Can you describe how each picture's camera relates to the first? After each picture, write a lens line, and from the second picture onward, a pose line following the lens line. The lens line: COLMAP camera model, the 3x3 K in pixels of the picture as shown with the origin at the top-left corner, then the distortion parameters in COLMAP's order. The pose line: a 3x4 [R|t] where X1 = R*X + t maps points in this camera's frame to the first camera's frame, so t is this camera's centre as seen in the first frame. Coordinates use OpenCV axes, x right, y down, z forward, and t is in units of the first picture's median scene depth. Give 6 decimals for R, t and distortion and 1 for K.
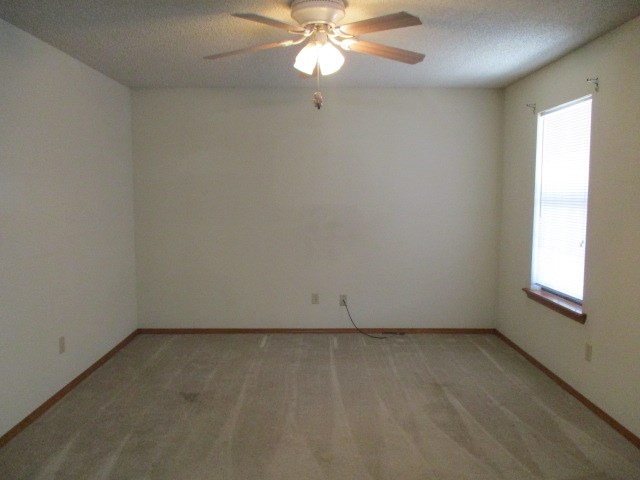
lens RADIAL K [[534.9, 0, 318.3], [0, 534.9, 238.2], [0, 0, 1]] dist [-0.041254, 0.038839]
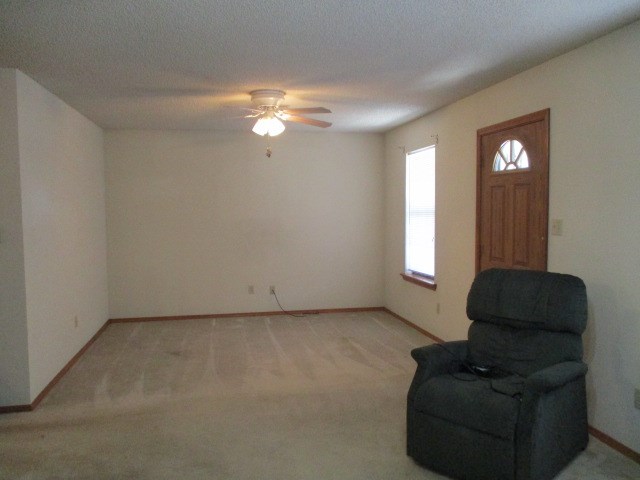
lens RADIAL K [[534.9, 0, 320.1], [0, 534.9, 240.7], [0, 0, 1]] dist [-0.041254, 0.038839]
pose [[0.982760, -0.021032, 0.183686, -0.108053], [0.025737, 0.999398, -0.023269, 0.038964], [-0.183086, 0.027595, 0.982710, -0.445638]]
